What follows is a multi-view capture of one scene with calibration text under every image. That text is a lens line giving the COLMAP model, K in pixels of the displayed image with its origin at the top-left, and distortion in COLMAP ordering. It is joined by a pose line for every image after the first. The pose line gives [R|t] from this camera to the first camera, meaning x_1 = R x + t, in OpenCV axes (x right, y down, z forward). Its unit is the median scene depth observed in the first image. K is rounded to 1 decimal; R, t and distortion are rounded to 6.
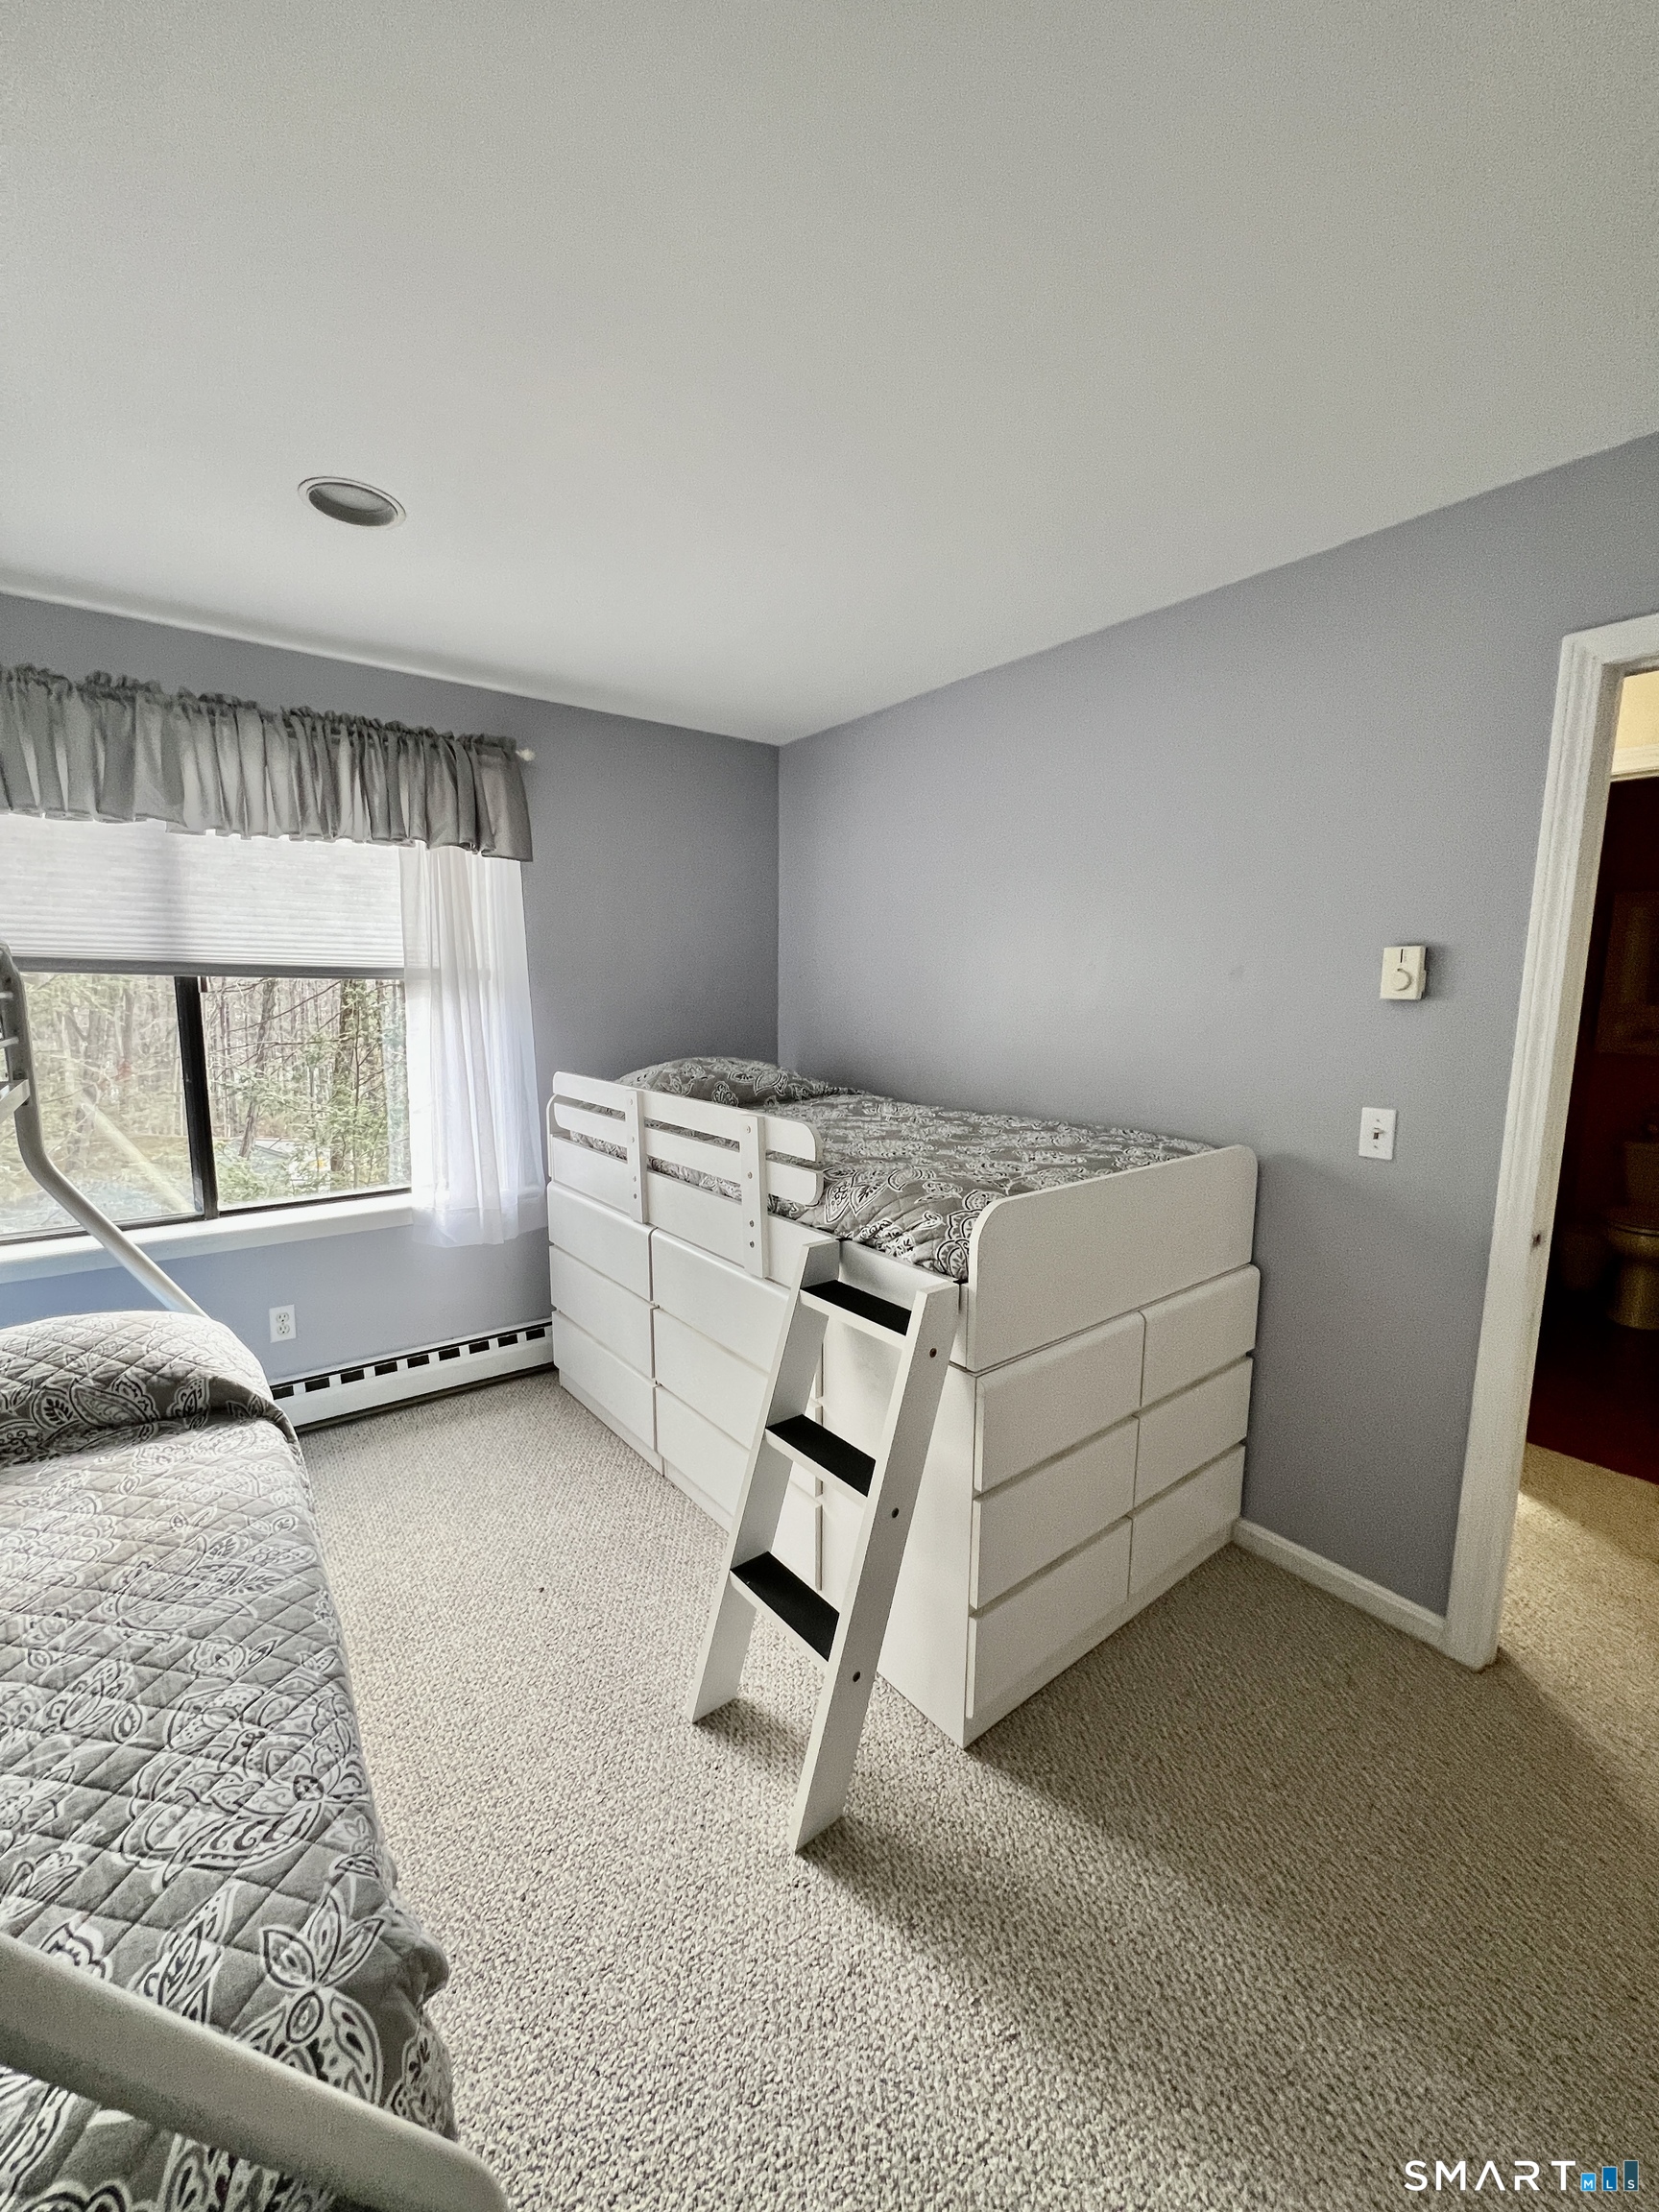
lens RADIAL K [[879.1, 0, 818.8], [0, 879.1, 1109.5], [0, 0, 1]] dist [-0.001566, -0.000335]
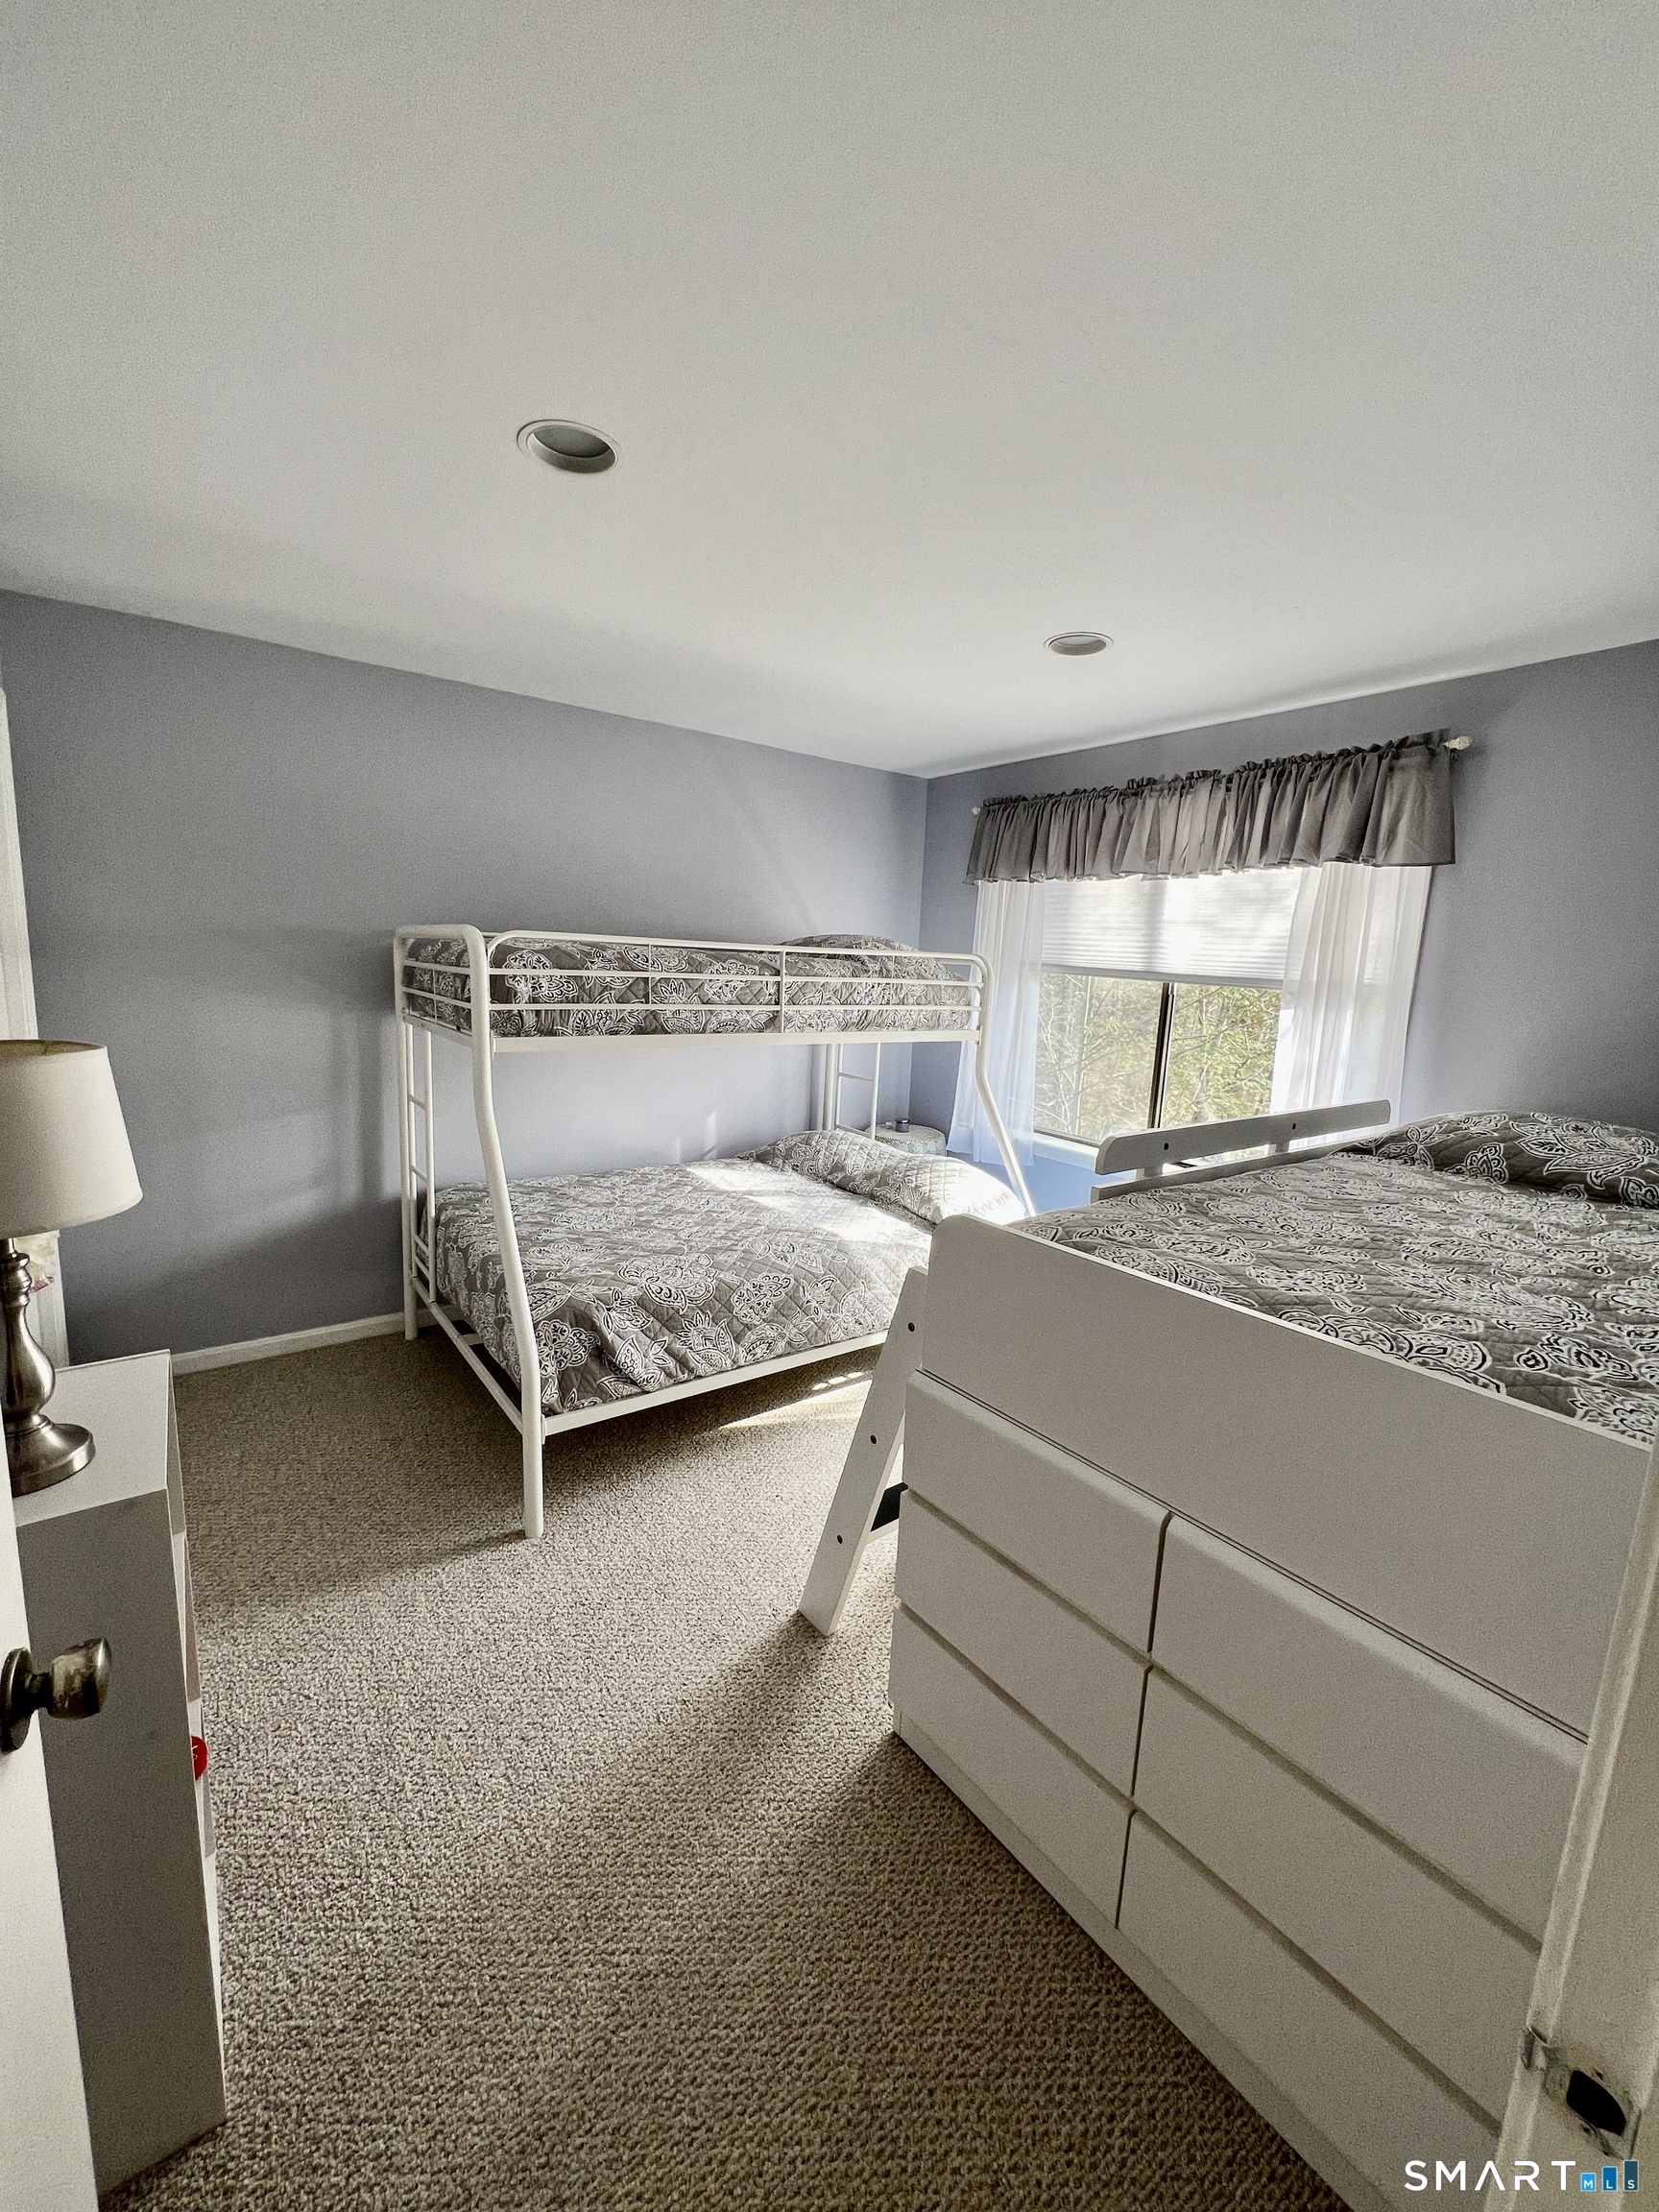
lens RADIAL K [[879.1, 0, 832.2], [0, 879.1, 1108.9], [0, 0, 1]] dist [-0.001566, -0.000335]
pose [[-0.005256, 0.159287, -0.987218, 0.787106], [-0.191313, 0.968836, 0.157339, -0.088576], [0.981515, 0.189694, 0.025381, 0.570371]]
